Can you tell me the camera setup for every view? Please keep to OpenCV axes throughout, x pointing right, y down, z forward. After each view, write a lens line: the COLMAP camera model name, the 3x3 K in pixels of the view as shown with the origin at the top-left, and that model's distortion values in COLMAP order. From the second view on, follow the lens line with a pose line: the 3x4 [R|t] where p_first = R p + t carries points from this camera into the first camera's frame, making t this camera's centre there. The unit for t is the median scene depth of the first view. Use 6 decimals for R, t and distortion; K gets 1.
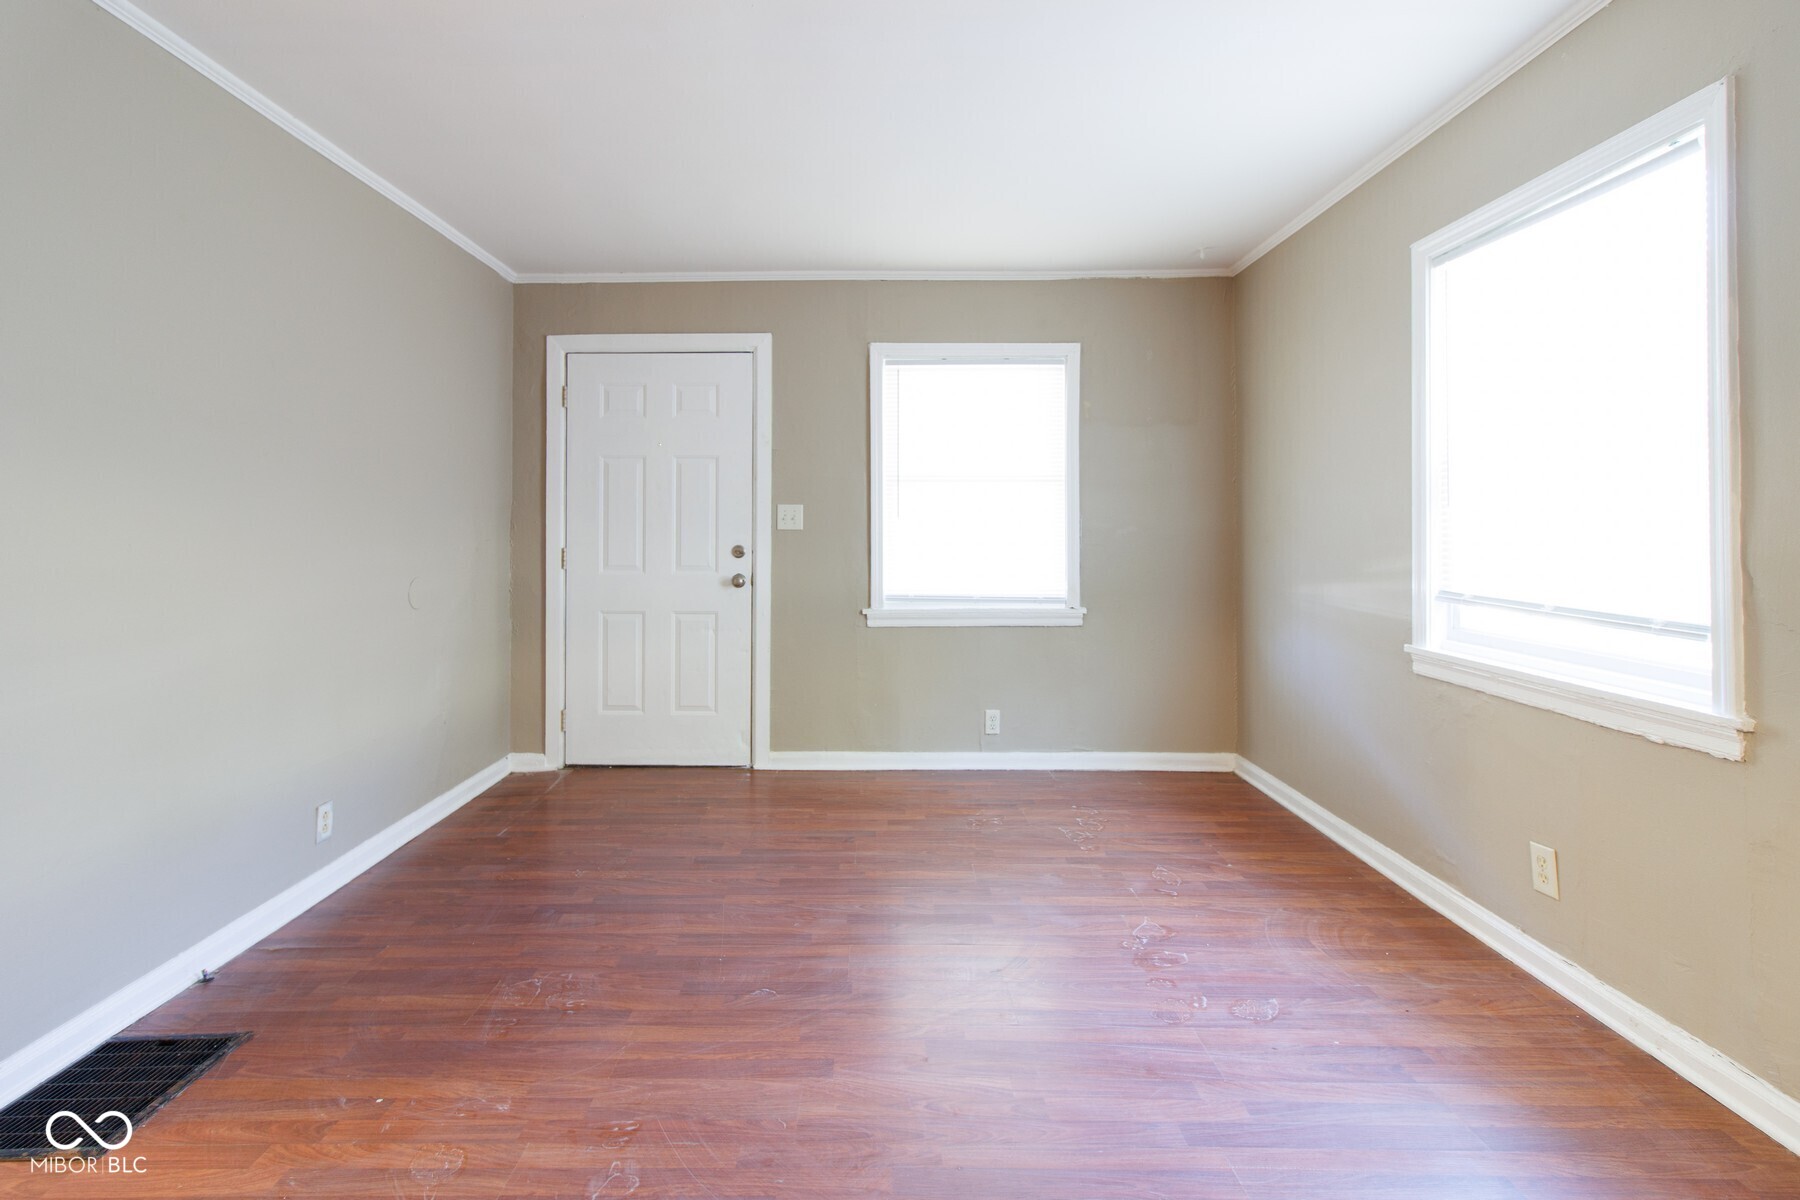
lens RADIAL K [[912.5, 0, 879.3], [0, 912.5, 517.1], [0, 0, 1]] dist [-0.001164, 0.000904]
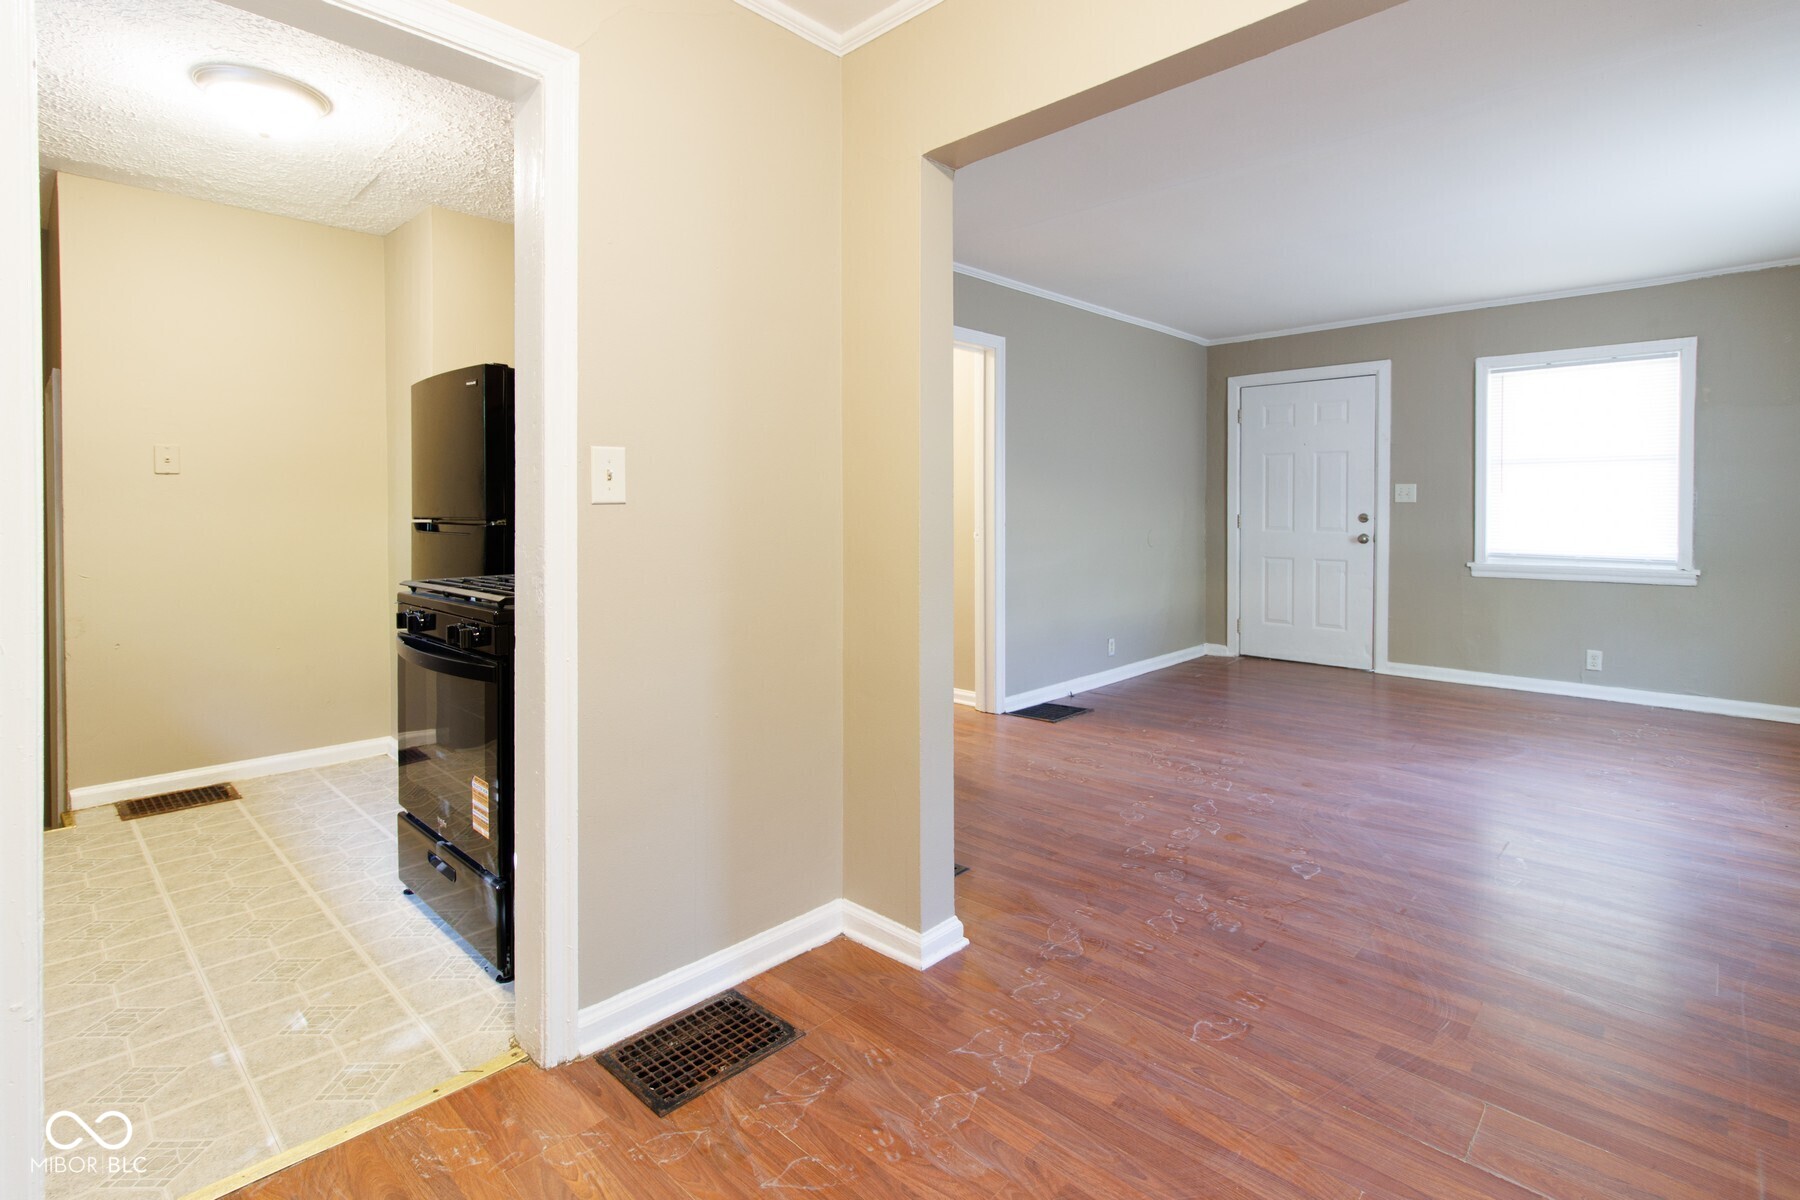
lens RADIAL K [[912.5, 0, 879.3], [0, 912.5, 517.1], [0, 0, 1]] dist [-0.001164, 0.000904]
pose [[0.734855, 0.007342, -0.678184, 0.253717], [0.010441, 0.999700, 0.022136, -0.002693], [0.678144, -0.023347, 0.734559, -0.546523]]
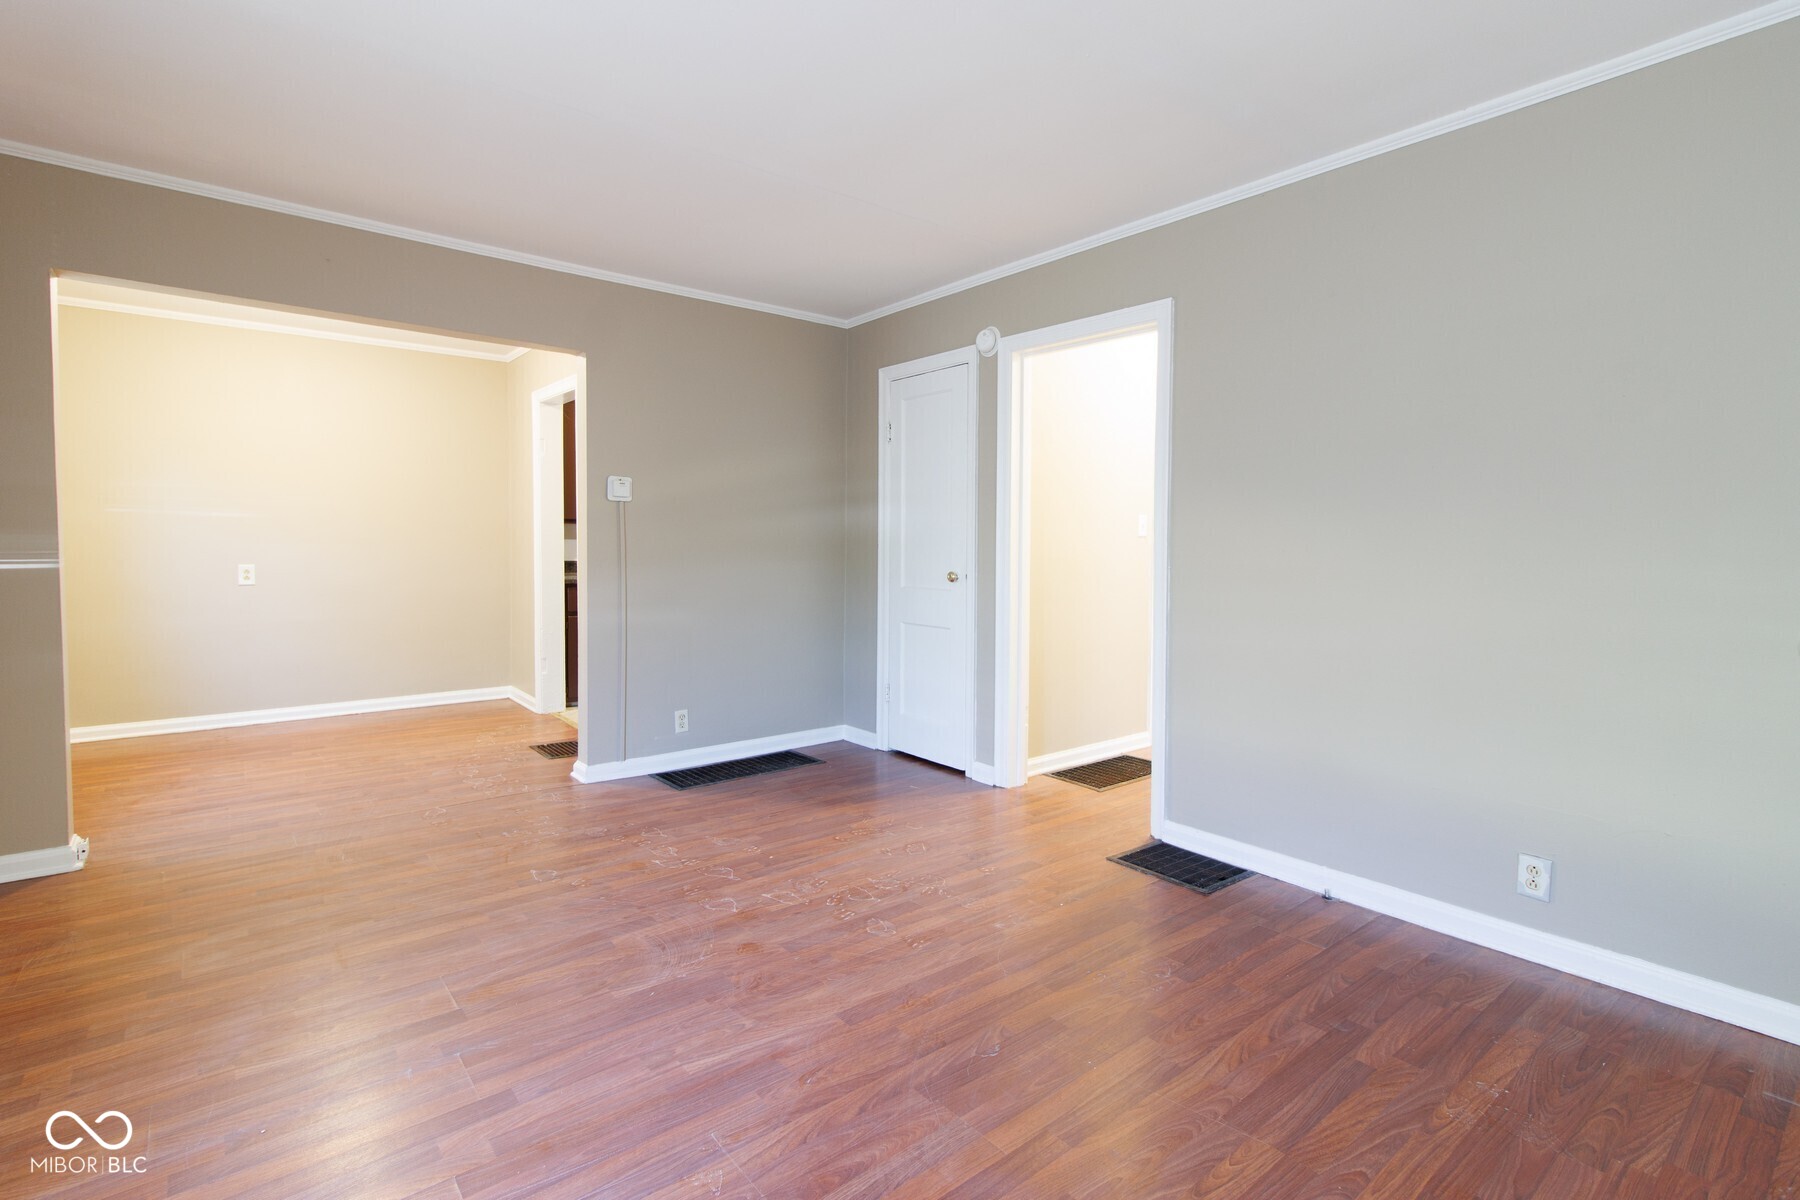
lens RADIAL K [[873.9, 0, 928.5], [0, 873.9, 619.1], [0, 0, 1]] dist [0.000852, -0.000065]
pose [[-0.770331, 0.054665, -0.635296, 0.231284], [0.004168, 0.996729, 0.080711, 0.011867], [0.637630, 0.059526, -0.768039, 0.823476]]
